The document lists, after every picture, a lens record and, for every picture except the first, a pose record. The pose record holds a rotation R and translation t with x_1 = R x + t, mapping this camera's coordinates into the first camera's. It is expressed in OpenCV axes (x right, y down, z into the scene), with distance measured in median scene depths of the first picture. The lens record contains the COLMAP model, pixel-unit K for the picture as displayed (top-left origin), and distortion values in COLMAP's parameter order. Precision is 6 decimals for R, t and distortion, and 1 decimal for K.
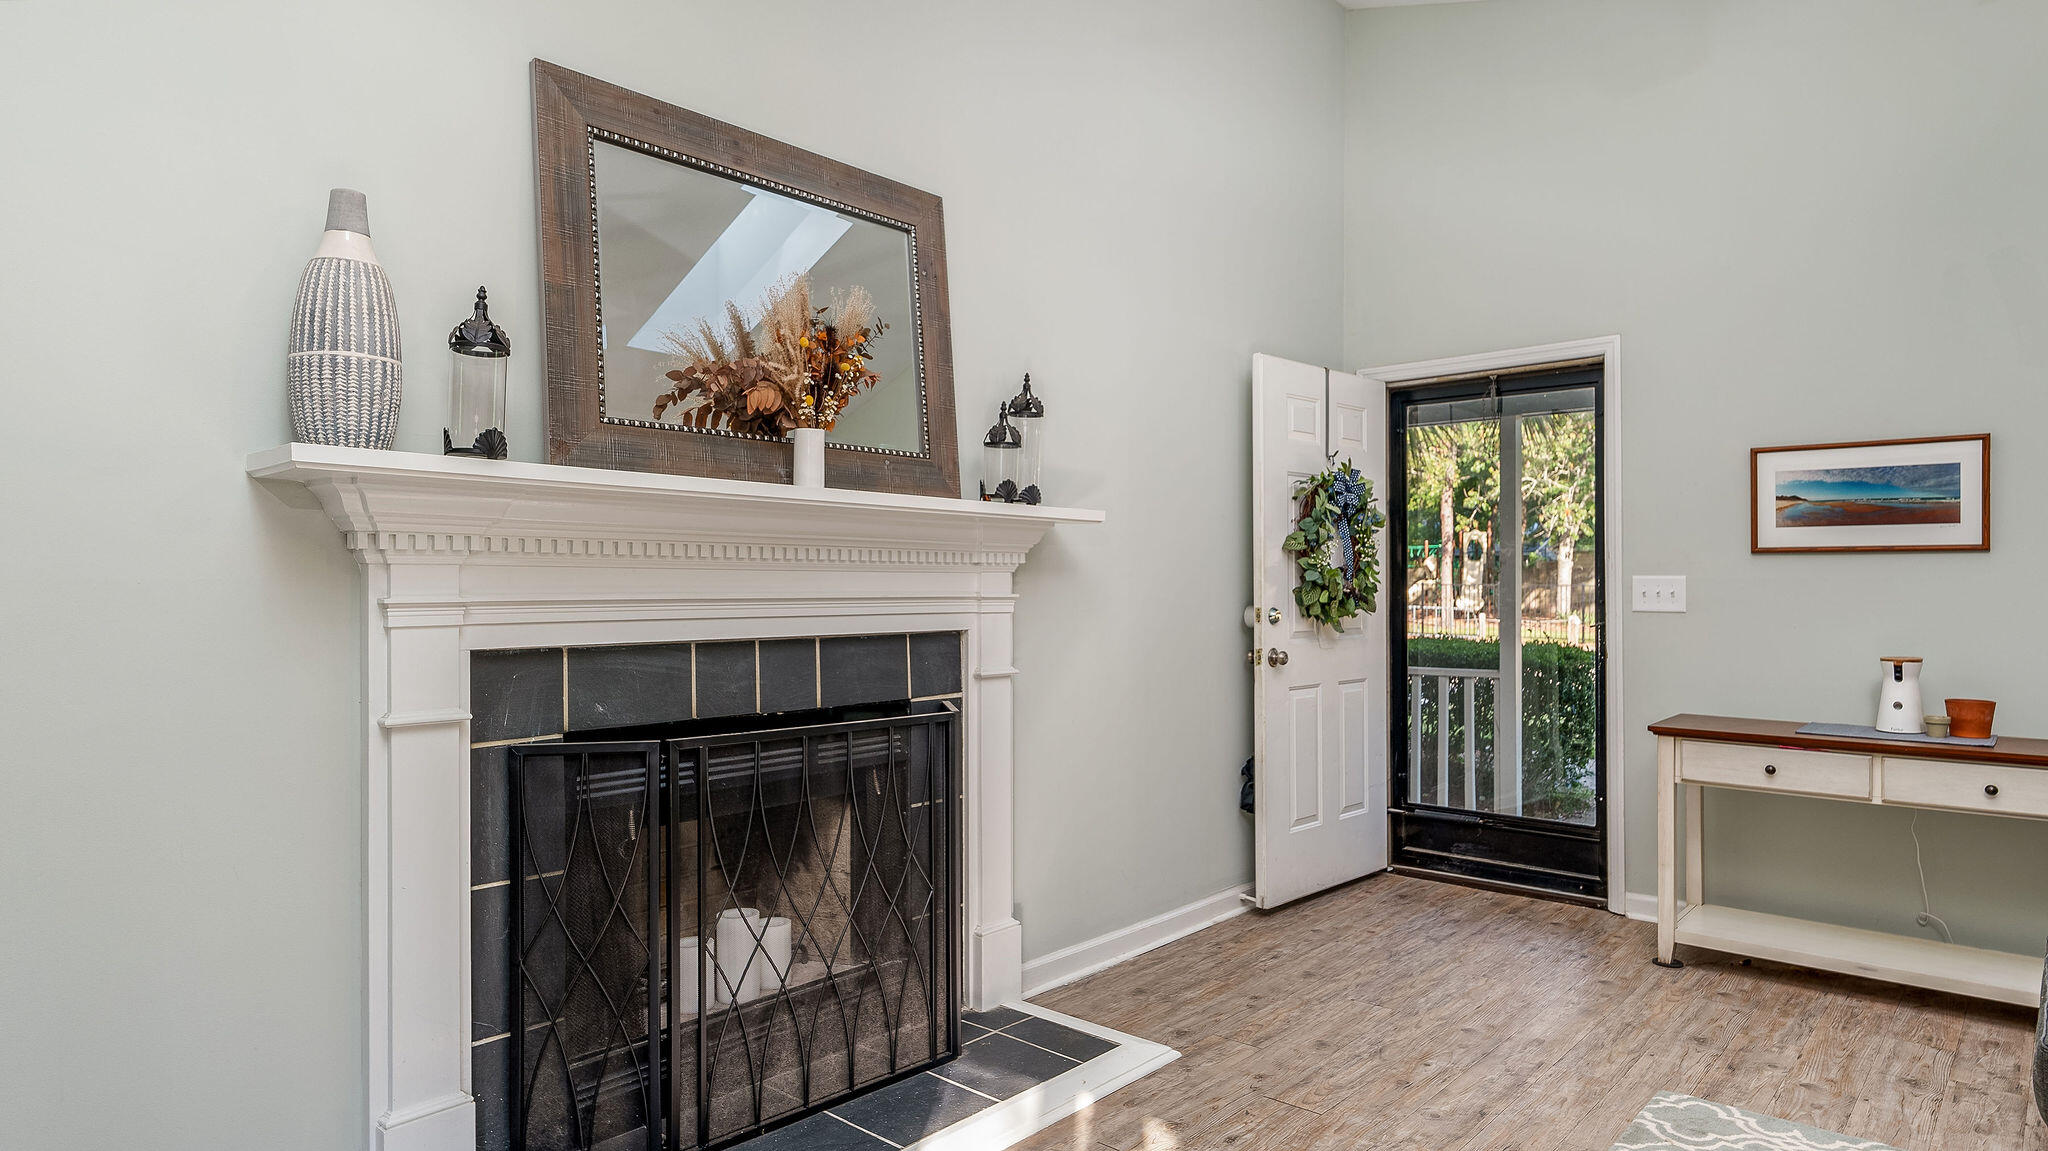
lens RADIAL K [[1192.7, 0, 1027.7], [0, 1192.7, 583.2], [0, 0, 1]] dist [-0.003673, -0.000060]
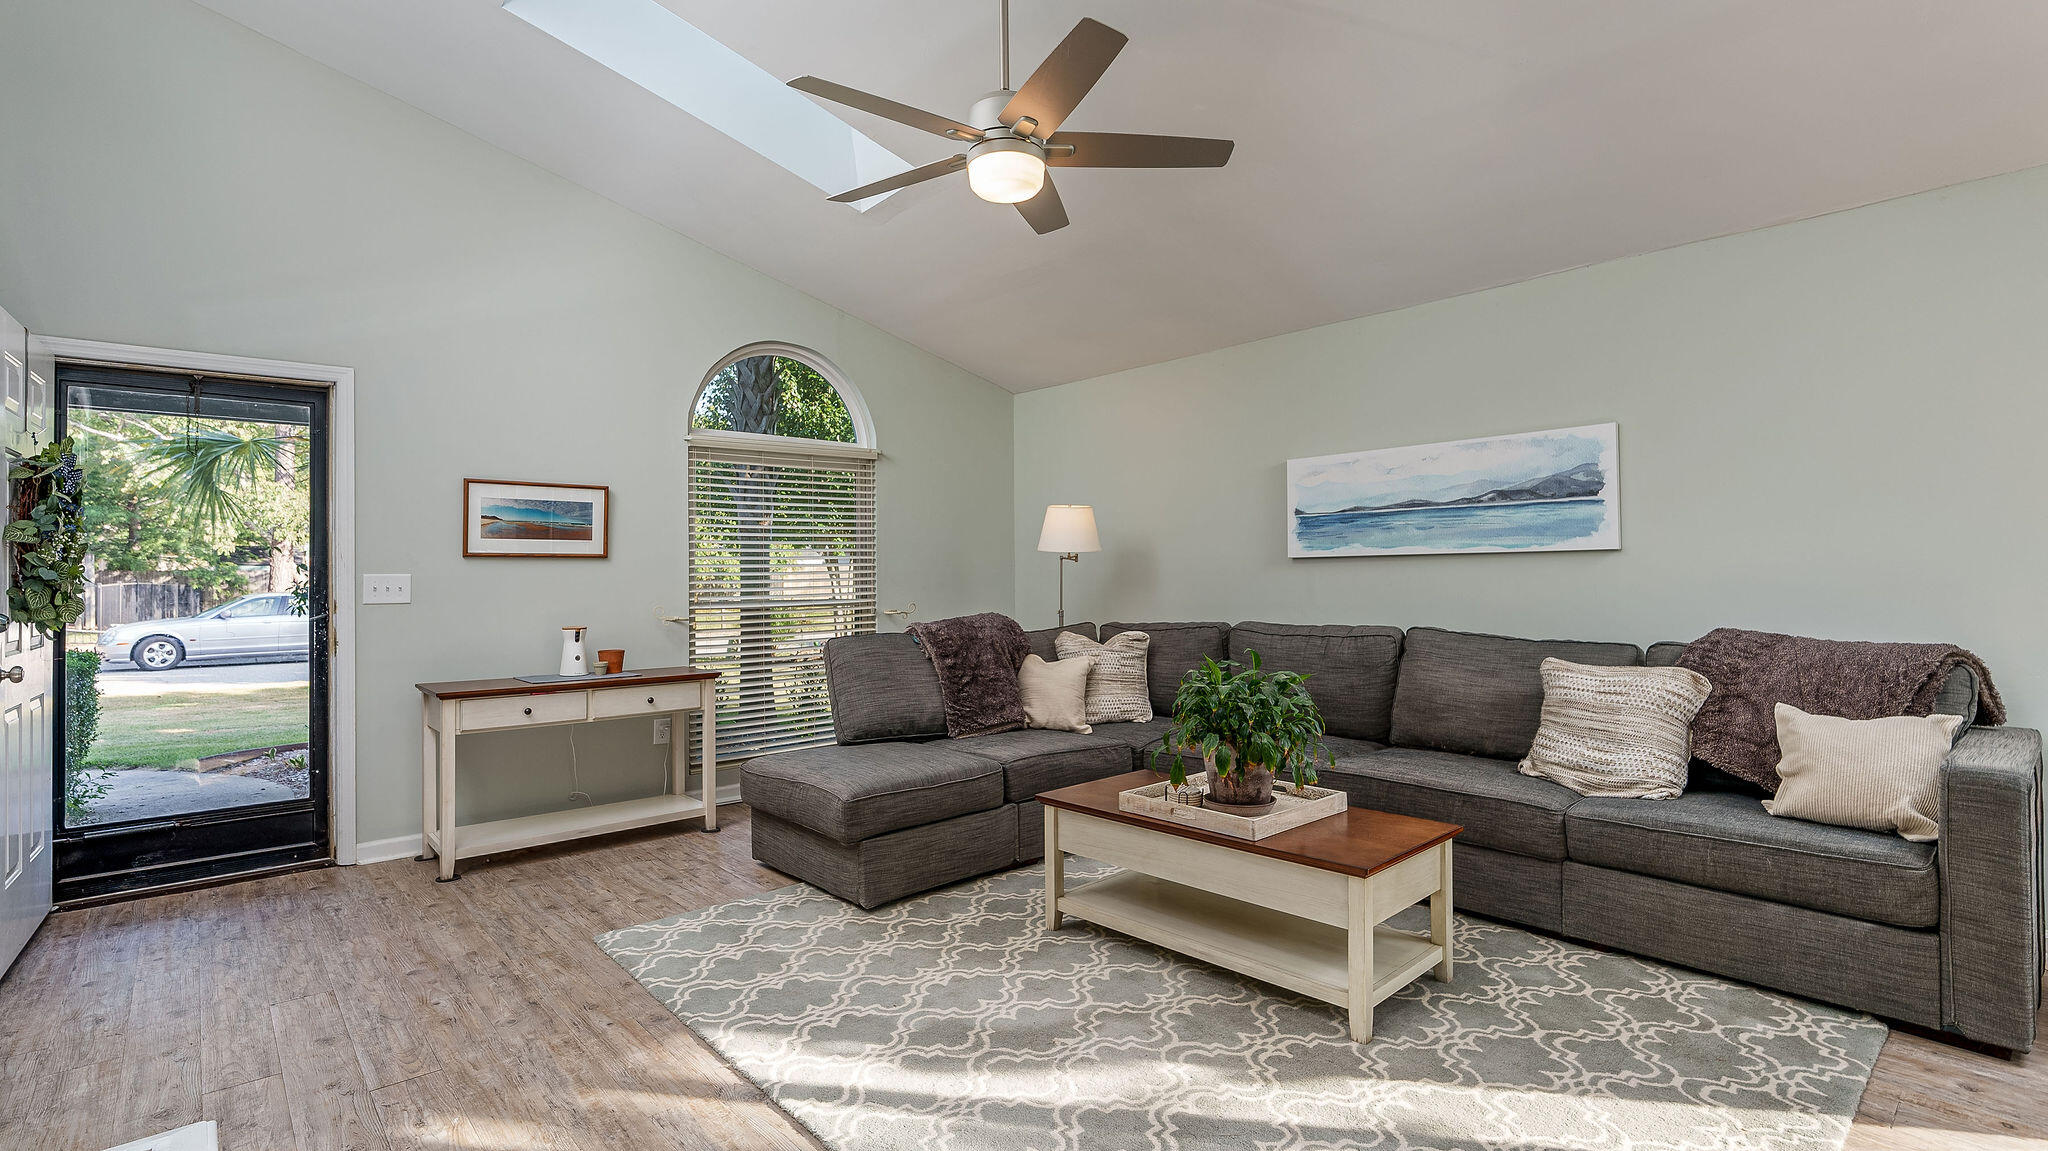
lens RADIAL K [[951.8, 0, 1031.9], [0, 951.8, 568.6], [0, 0, 1]] dist [-0.004942, -0.000384]
pose [[0.115453, 0.004378, 0.993303, -0.410902], [0.008712, 0.999947, -0.005420, -0.000971], [-0.993275, 0.009280, 0.115408, 0.268978]]
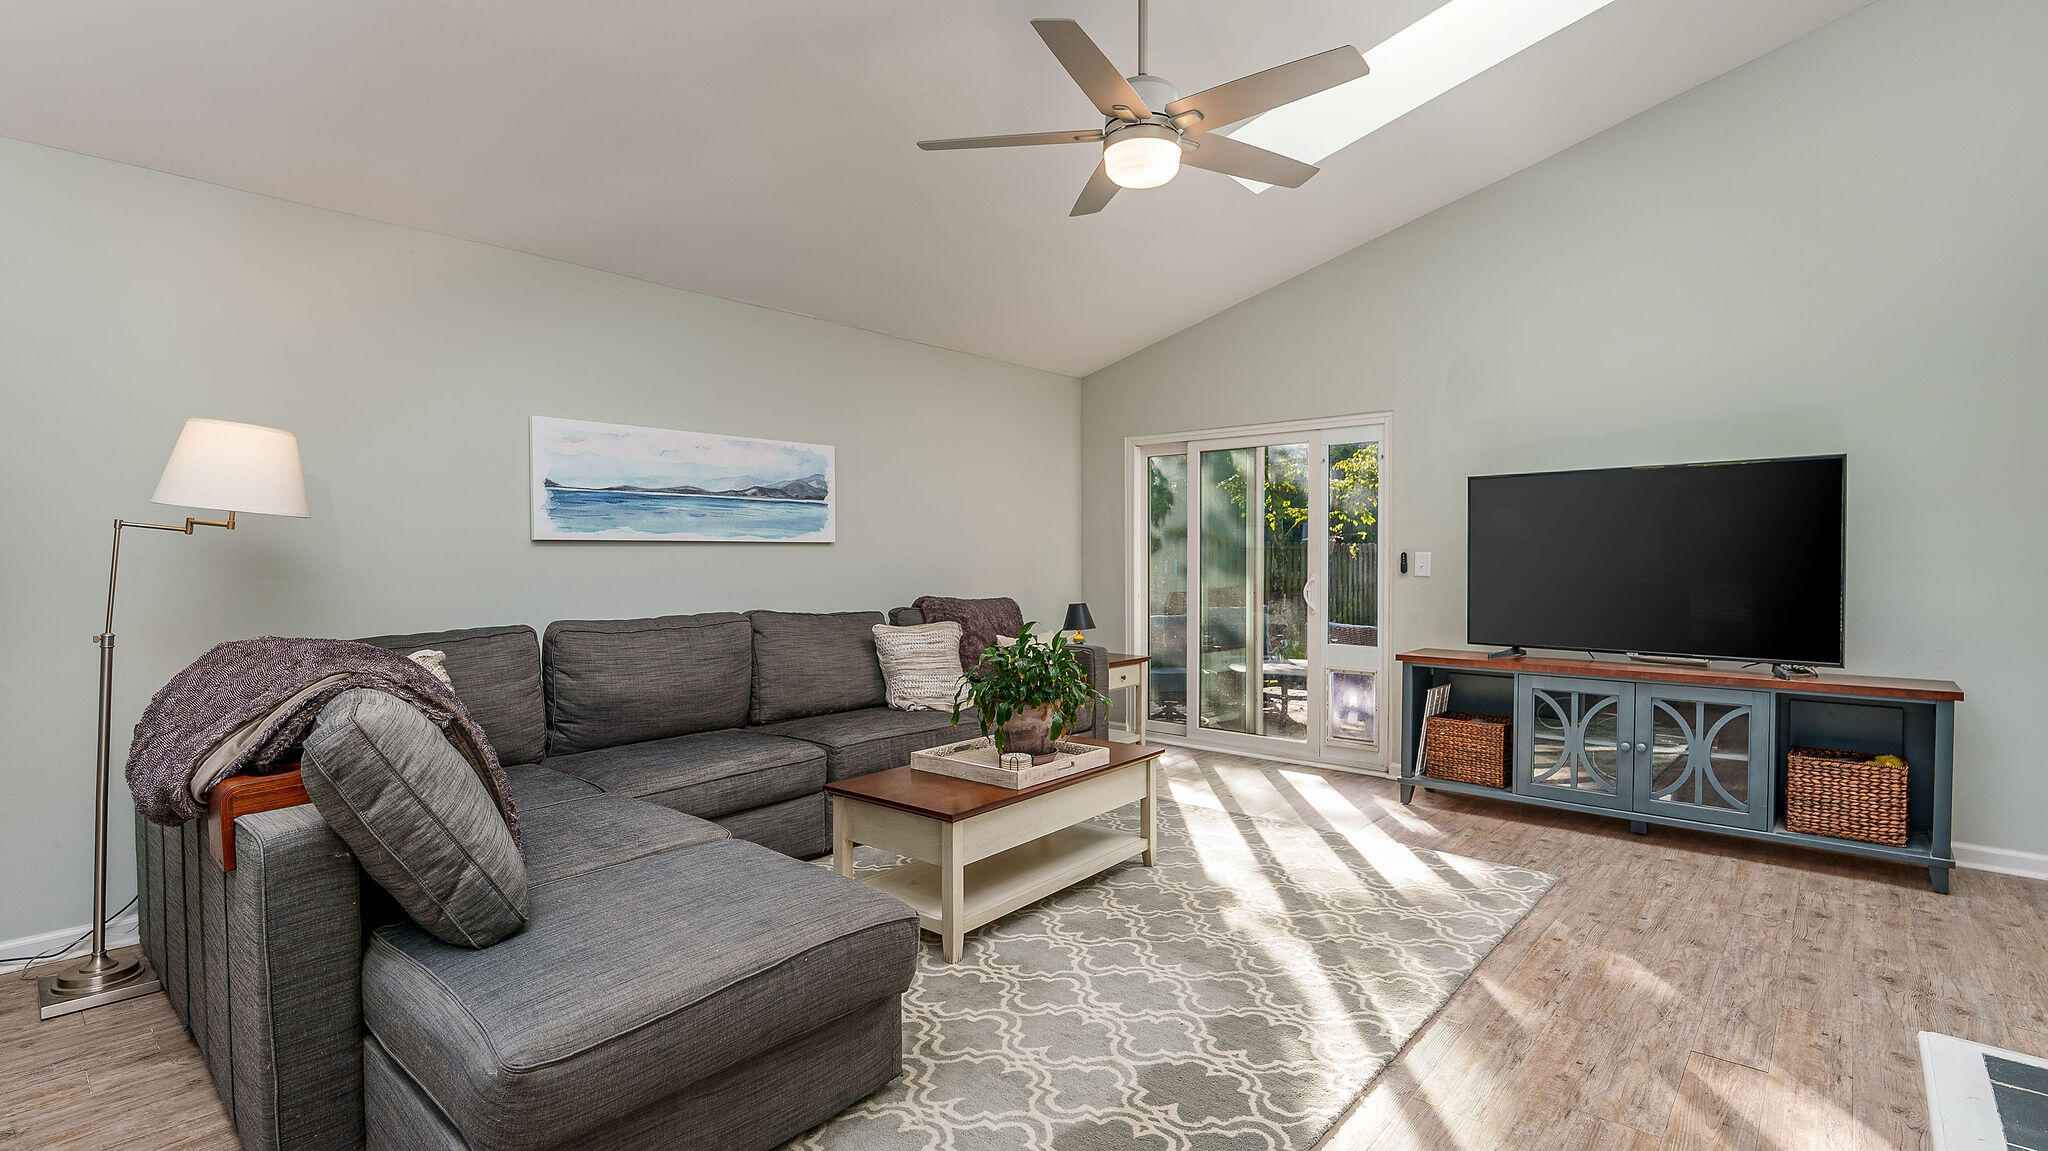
lens RADIAL K [[951.8, 0, 1028.2], [0, 951.8, 578.1], [0, 0, 1]] dist [-0.004942, -0.000384]
pose [[-0.999990, 0.002354, -0.003714, 0.435721], [0.002284, 0.999825, 0.018582, 0.004231], [0.003757, 0.018573, -0.999820, 1.144983]]
